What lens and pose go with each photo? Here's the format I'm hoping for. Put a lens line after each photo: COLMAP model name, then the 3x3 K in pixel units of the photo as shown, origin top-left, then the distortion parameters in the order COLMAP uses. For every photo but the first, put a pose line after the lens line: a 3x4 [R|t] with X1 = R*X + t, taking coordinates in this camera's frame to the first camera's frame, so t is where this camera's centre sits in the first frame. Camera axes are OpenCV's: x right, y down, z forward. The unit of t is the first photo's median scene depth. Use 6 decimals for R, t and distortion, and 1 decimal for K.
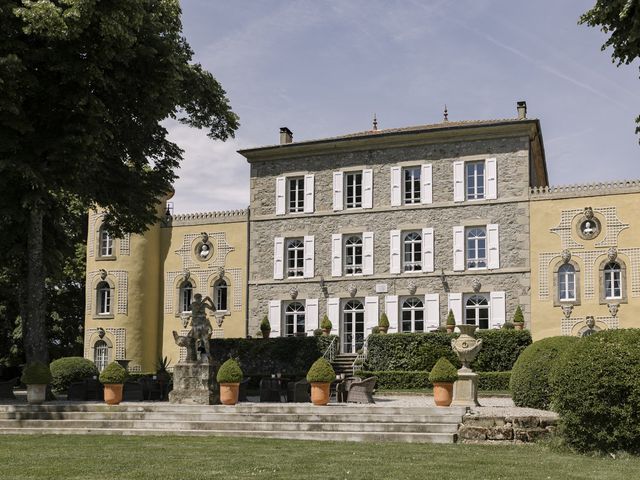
lens RADIAL K [[1954.1, 0, 320.0], [0, 1954.1, 240.0], [0, 0, 1]] dist [-0.084871, -0.613566]
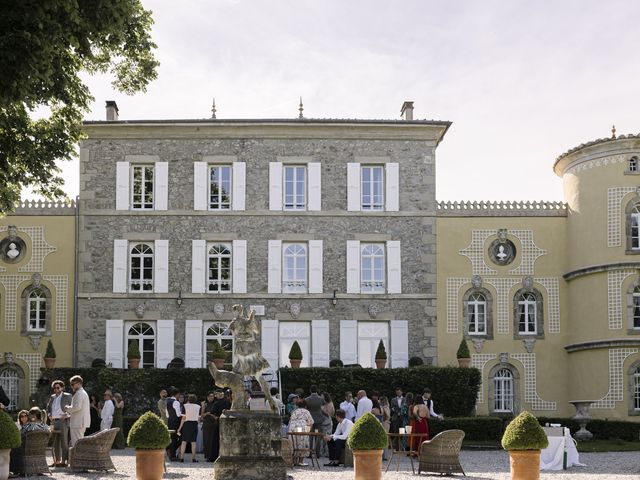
lens RADIAL K [[1954.1, 0, 320.0], [0, 1954.1, 240.0], [0, 0, 1]] dist [-0.084871, -0.613566]
pose [[0.760180, 0.066586, 0.646292, -0.468592], [-0.050707, 0.997781, -0.043157, 0.028829], [-0.647731, 0.000036, 0.761869, 0.365259]]
